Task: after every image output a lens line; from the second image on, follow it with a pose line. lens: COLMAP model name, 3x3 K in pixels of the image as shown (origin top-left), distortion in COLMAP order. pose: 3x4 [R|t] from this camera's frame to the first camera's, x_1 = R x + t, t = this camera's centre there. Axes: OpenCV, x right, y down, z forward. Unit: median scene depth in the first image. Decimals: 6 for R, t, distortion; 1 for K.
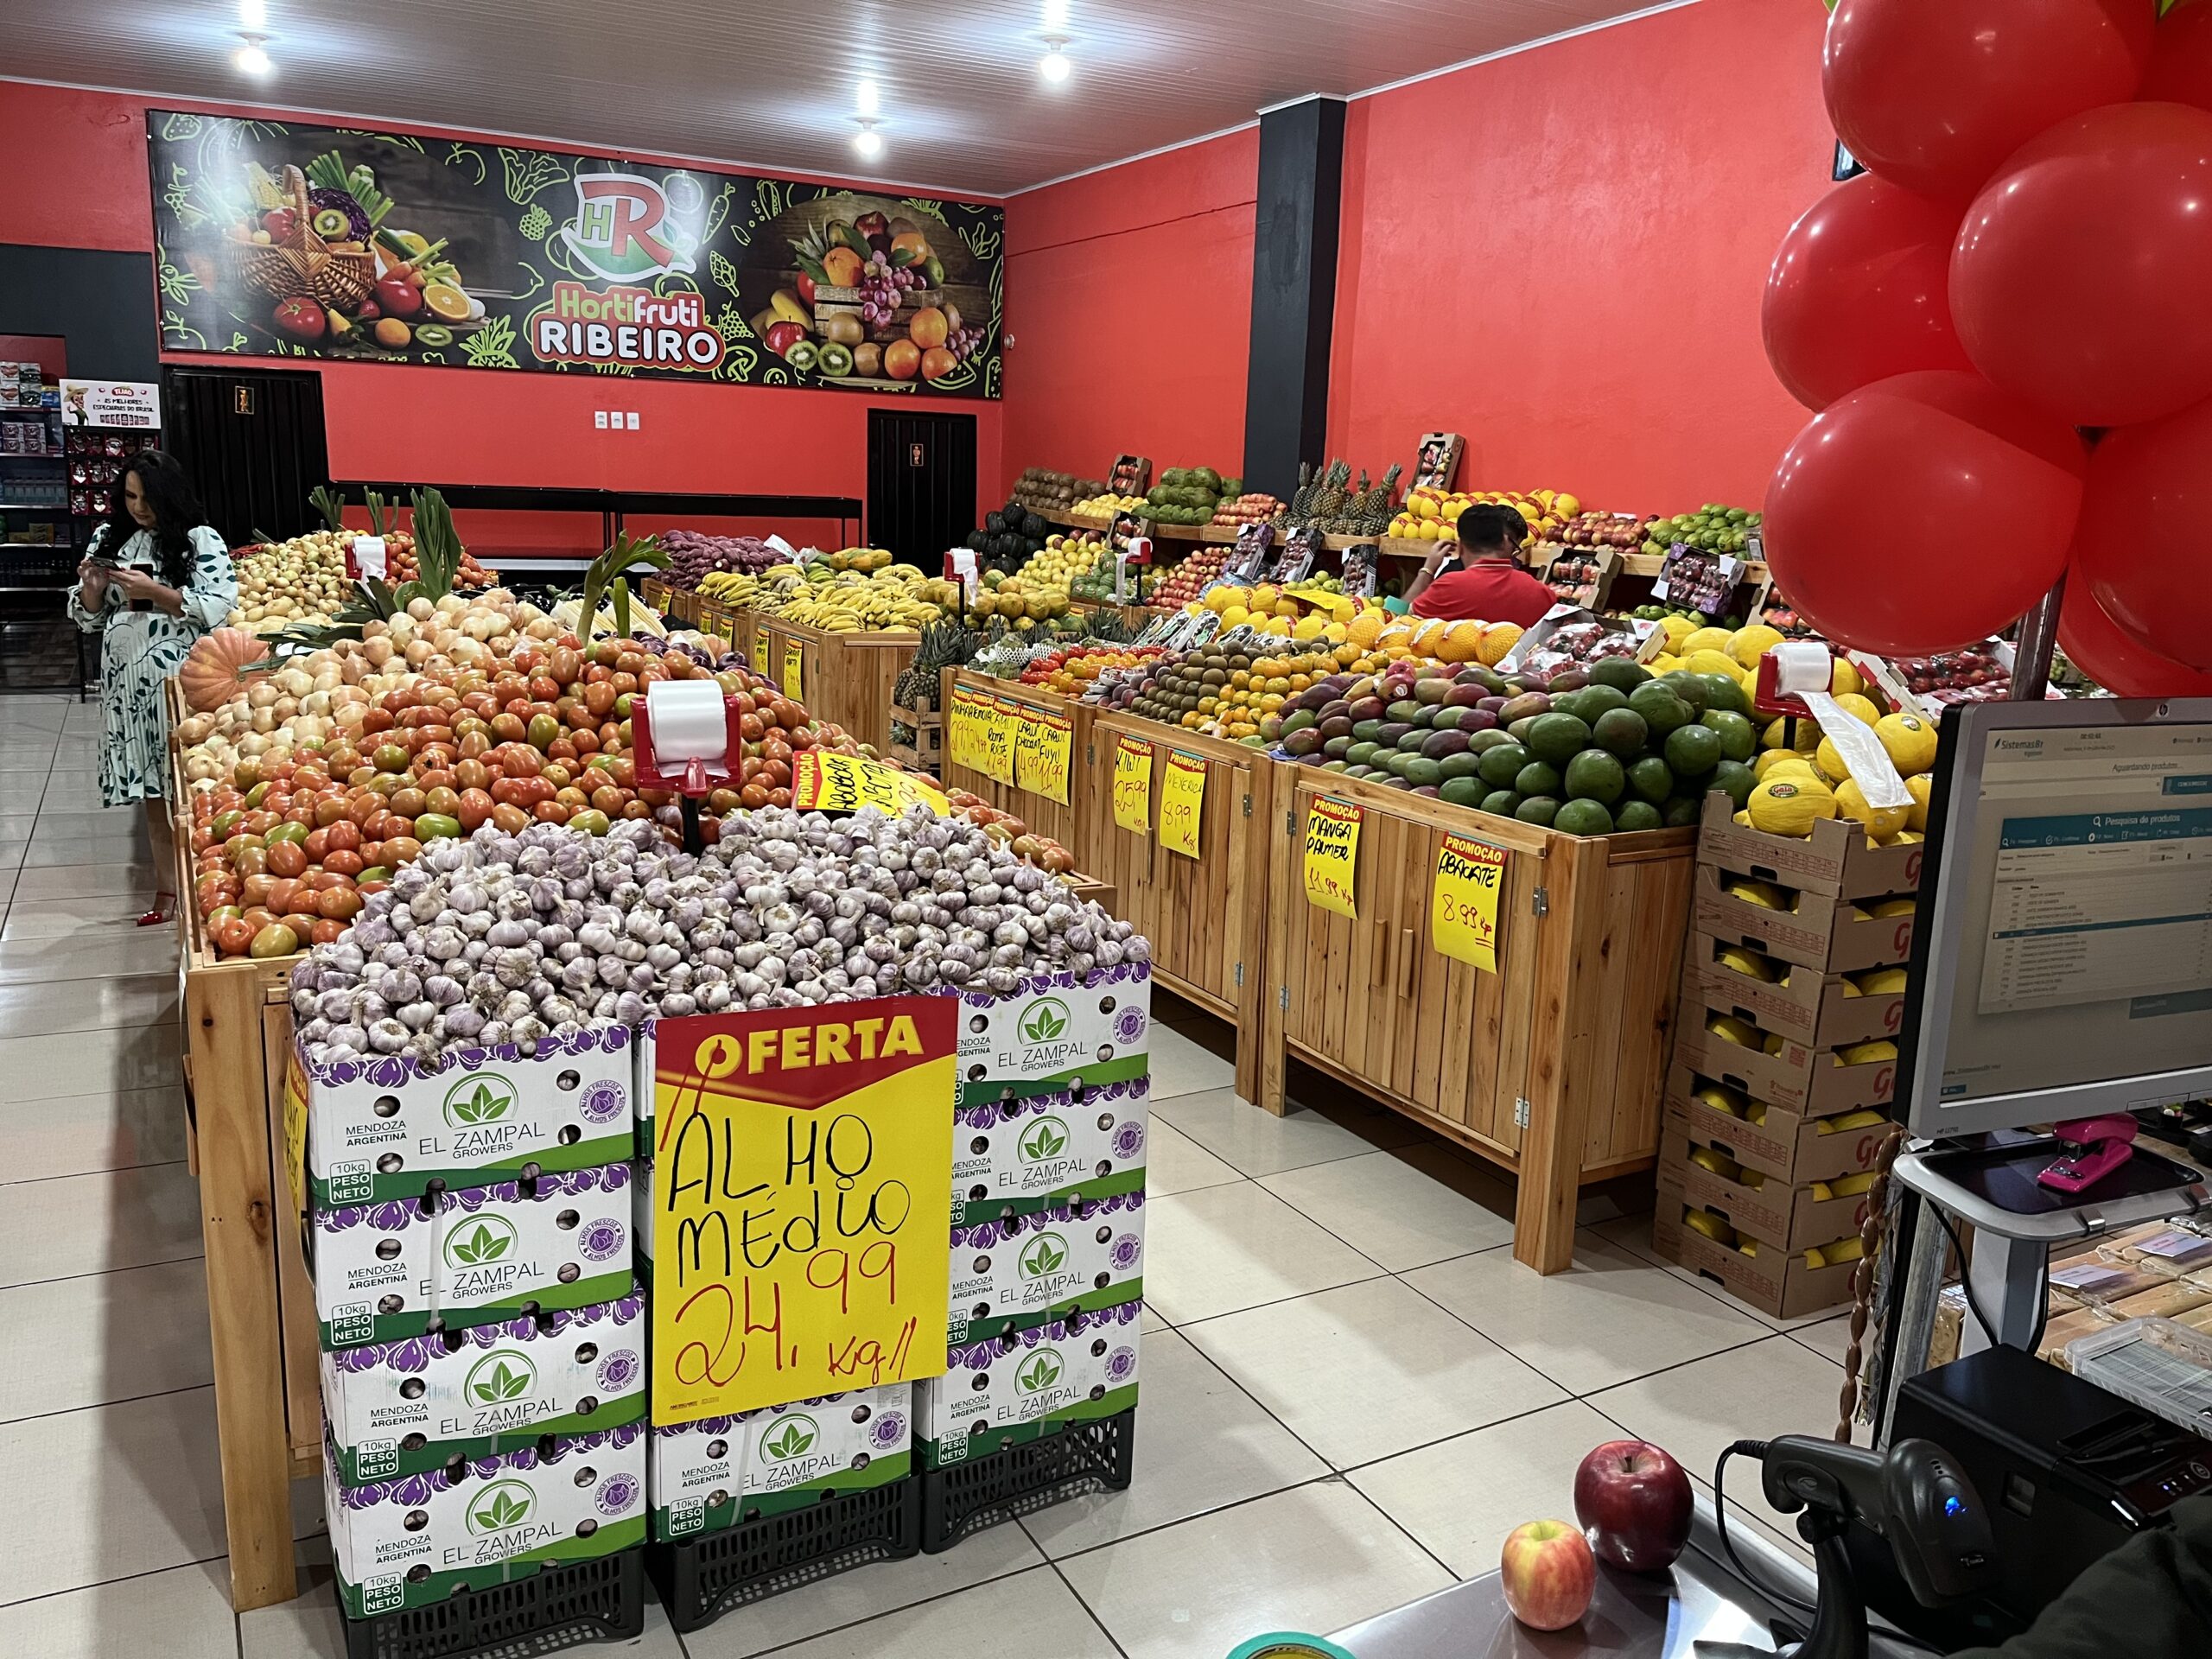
lens RADIAL K [[1688.1, 0, 1112.4], [0, 1688.1, 823.2], [0, 0, 1]] dist [0.067081, -0.087210]
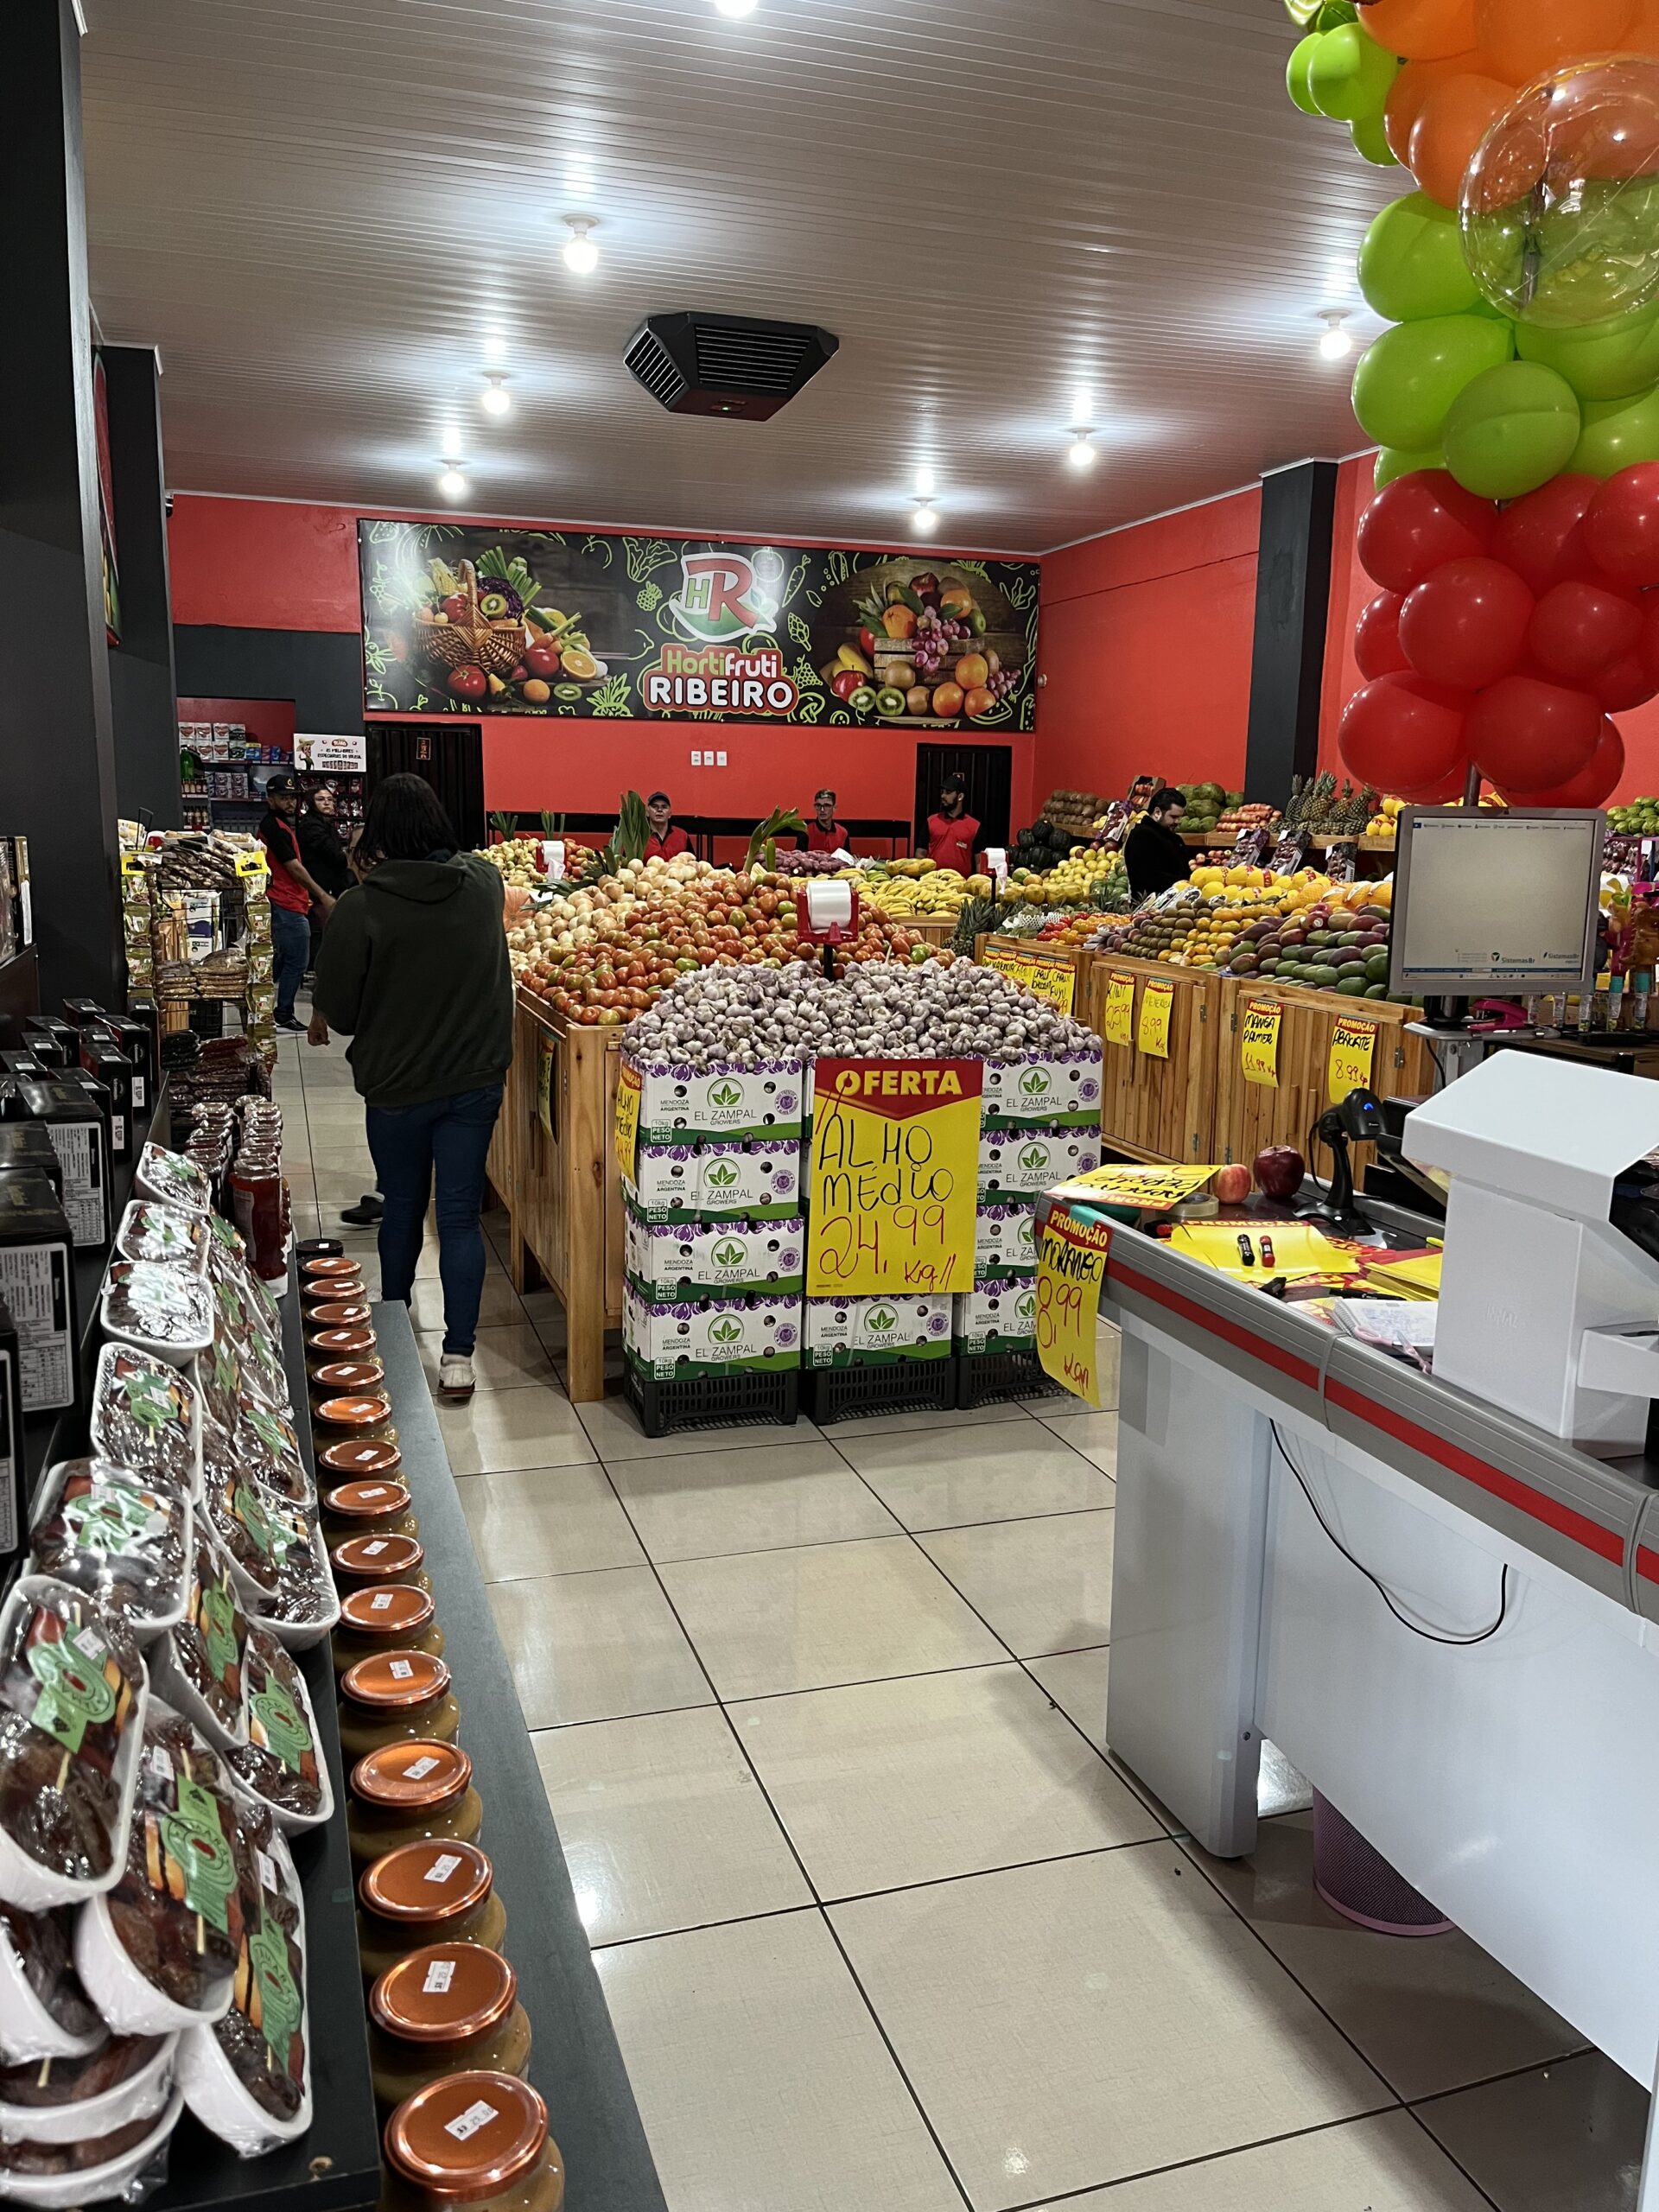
lens RADIAL K [[1688.1, 0, 828.5], [0, 1688.1, 1108.6], [0, 0, 1]] dist [0.067081, -0.087210]
pose [[0.982546, 0.015087, -0.185408, 0.016744], [-0.020891, 0.999350, -0.029388, 0.048439], [0.184844, 0.032748, 0.982222, -0.164135]]
